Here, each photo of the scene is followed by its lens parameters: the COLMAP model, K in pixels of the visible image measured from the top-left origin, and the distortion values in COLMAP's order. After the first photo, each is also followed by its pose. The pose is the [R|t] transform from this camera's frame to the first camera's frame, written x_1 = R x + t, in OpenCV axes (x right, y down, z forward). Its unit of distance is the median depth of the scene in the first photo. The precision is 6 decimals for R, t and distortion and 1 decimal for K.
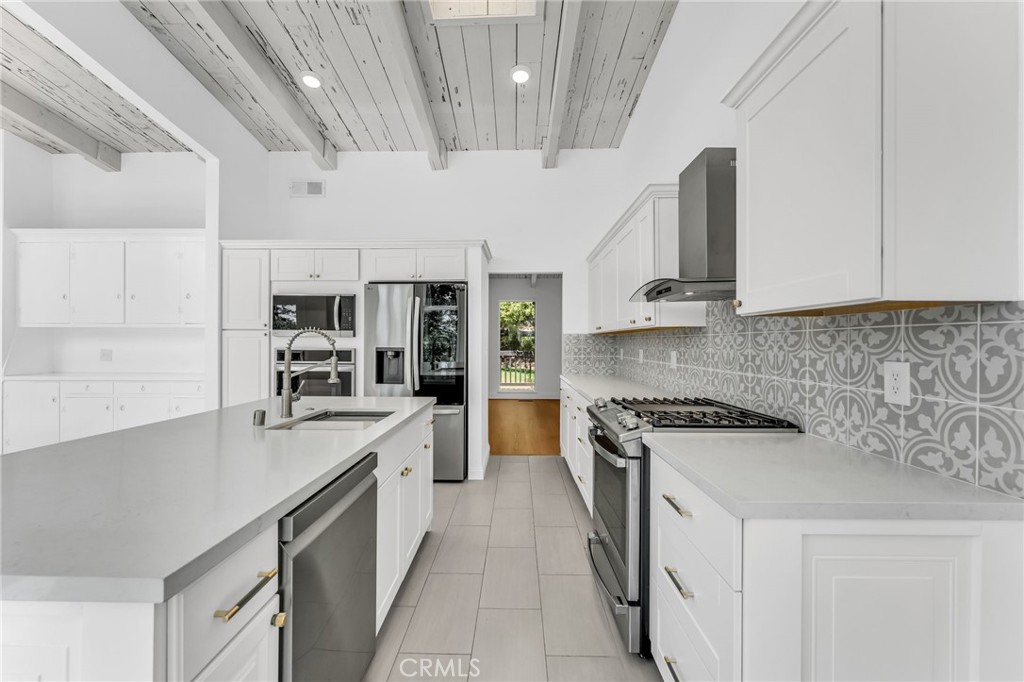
lens RADIAL K [[410.2, 0, 512.0], [0, 410.2, 341.0], [0, 0, 1]] dist [-0.008271, -0.000074]
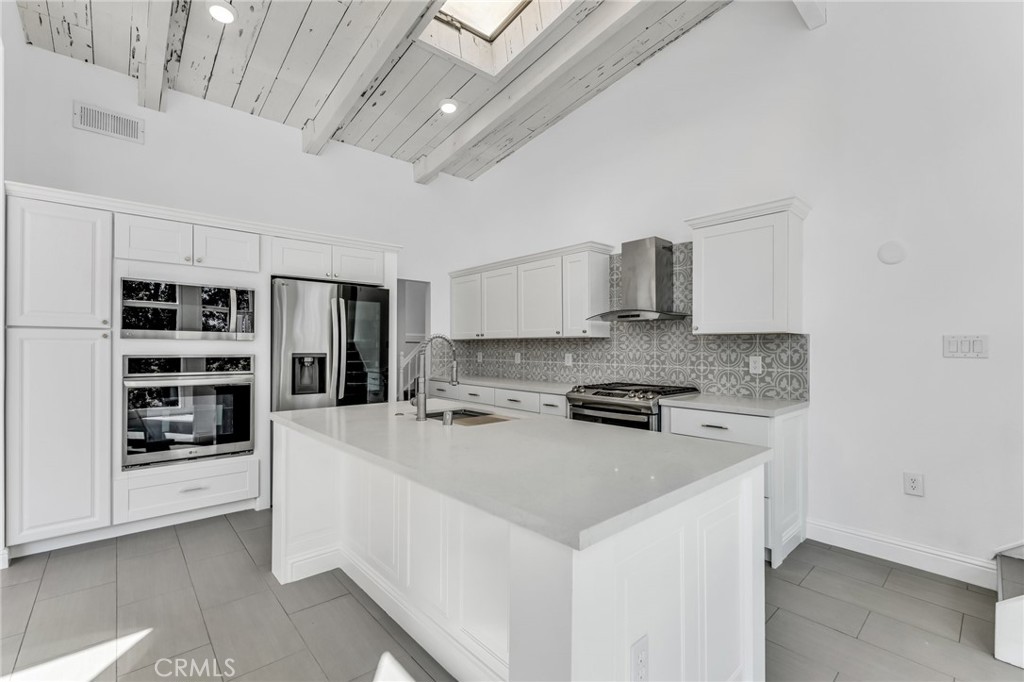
lens RADIAL K [[426.4, 0, 512.0], [0, 426.4, 341.0], [0, 0, 1]] dist [-0.001032, -0.000017]
pose [[0.748314, 0.009390, 0.663278, -1.397881], [-0.003356, 0.999941, -0.010370, -0.005365], [-0.663336, 0.005534, 0.748301, 0.046980]]
